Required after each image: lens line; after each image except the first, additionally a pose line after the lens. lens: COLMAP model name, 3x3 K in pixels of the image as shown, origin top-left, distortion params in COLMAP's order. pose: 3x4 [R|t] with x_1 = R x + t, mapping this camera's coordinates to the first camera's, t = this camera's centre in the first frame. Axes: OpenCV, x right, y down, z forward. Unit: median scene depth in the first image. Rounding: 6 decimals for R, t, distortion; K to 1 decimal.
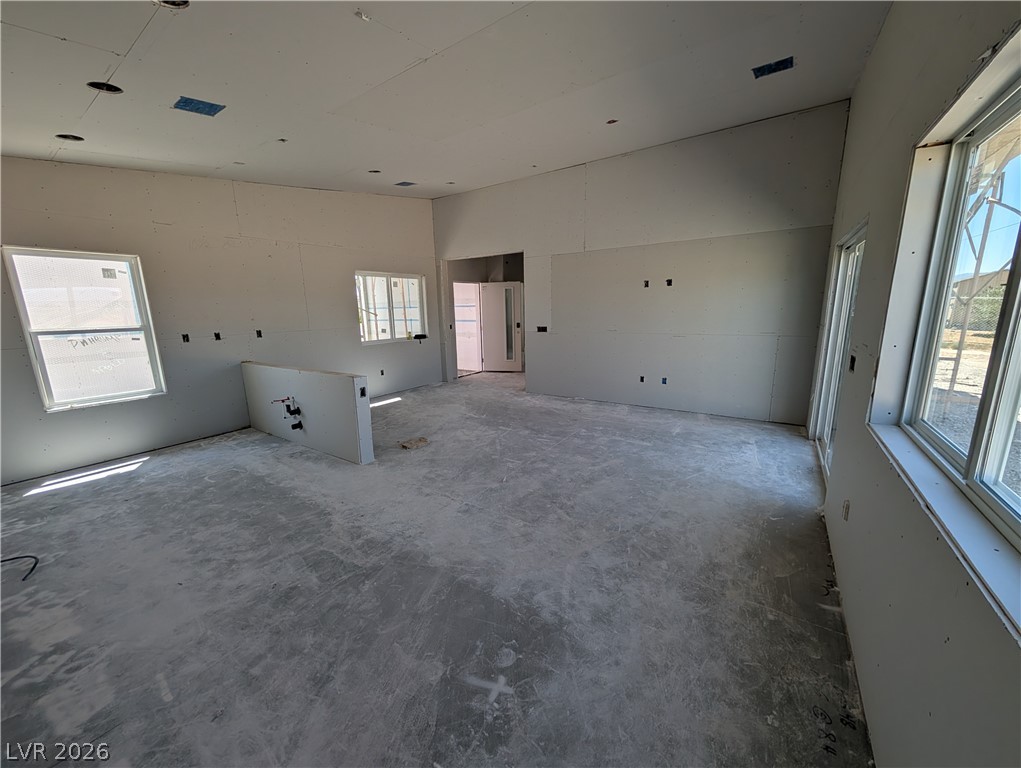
lens RADIAL K [[386.4, 0, 511.3], [0, 386.4, 387.1], [0, 0, 1]] dist [-0.000918, 0.000422]
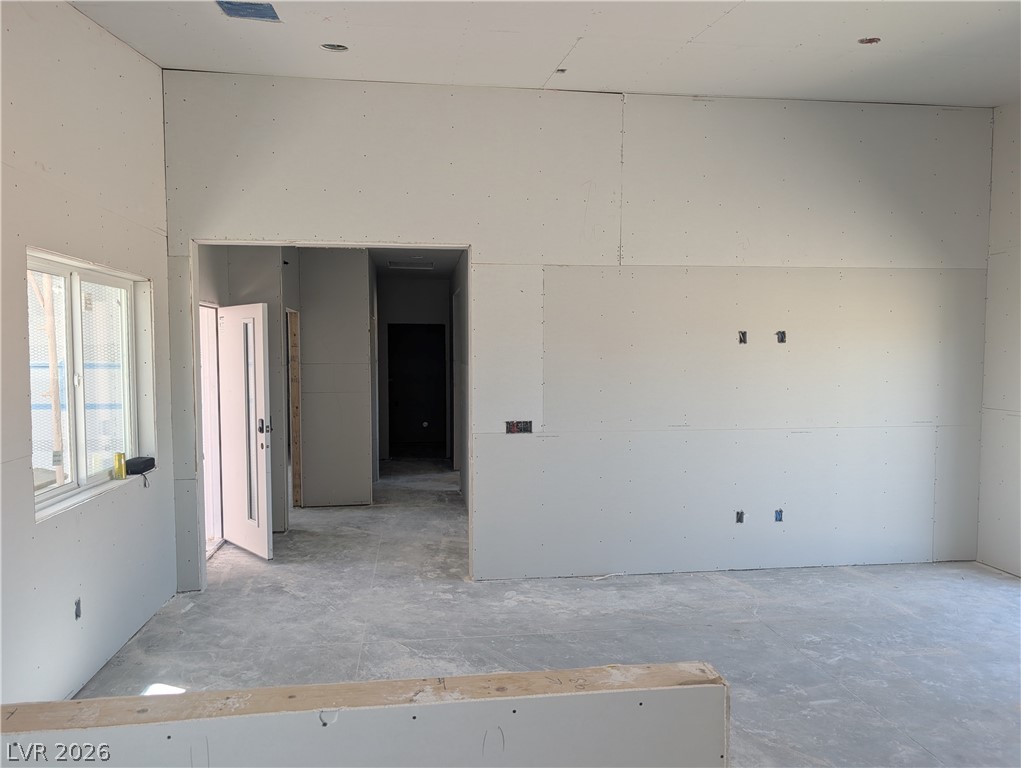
lens RADIAL K [[730.9, 0, 507.4], [0, 730.9, 393.9], [0, 0, 1]] dist [0.021471, -0.020119]
pose [[0.747942, -0.017945, 0.663522, -0.801302], [0.119678, 0.986898, -0.108215, -0.169671], [-0.652886, 0.160347, 0.740289, 0.678458]]
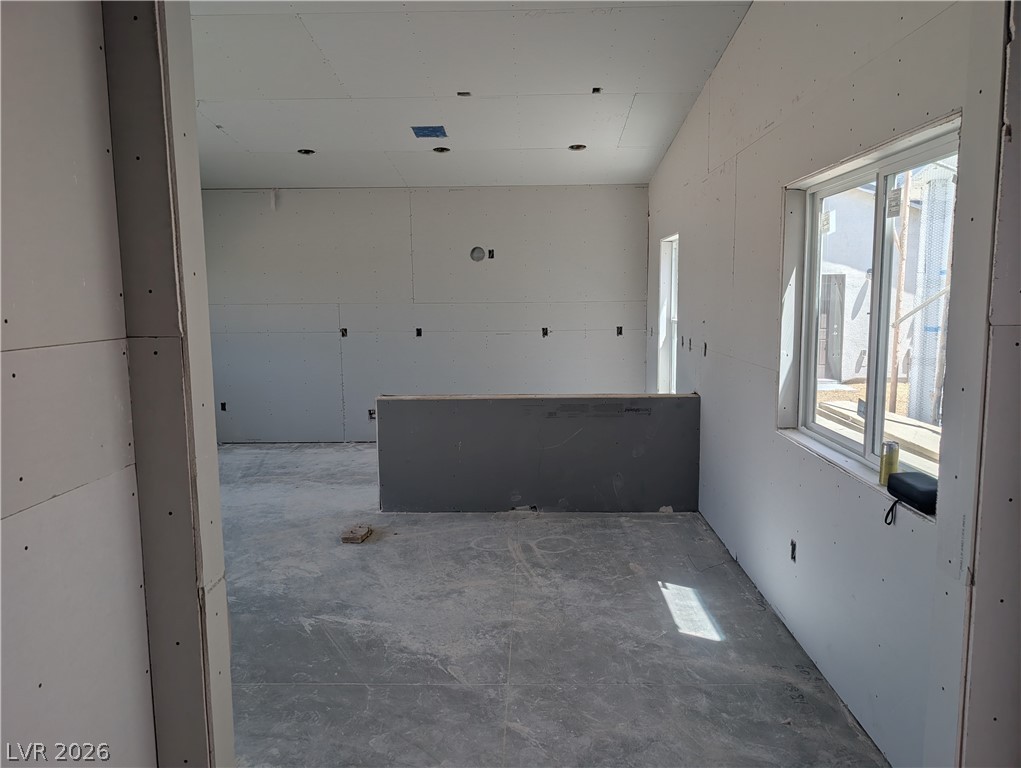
lens RADIAL K [[730.9, 0, 513.9], [0, 730.9, 386.8], [0, 0, 1]] dist [0.021471, -0.020119]
pose [[-0.841025, 0.097102, -0.532210, 0.150997], [-0.083258, 0.948809, 0.304679, -0.500555], [0.534551, 0.300553, -0.789888, 2.238358]]
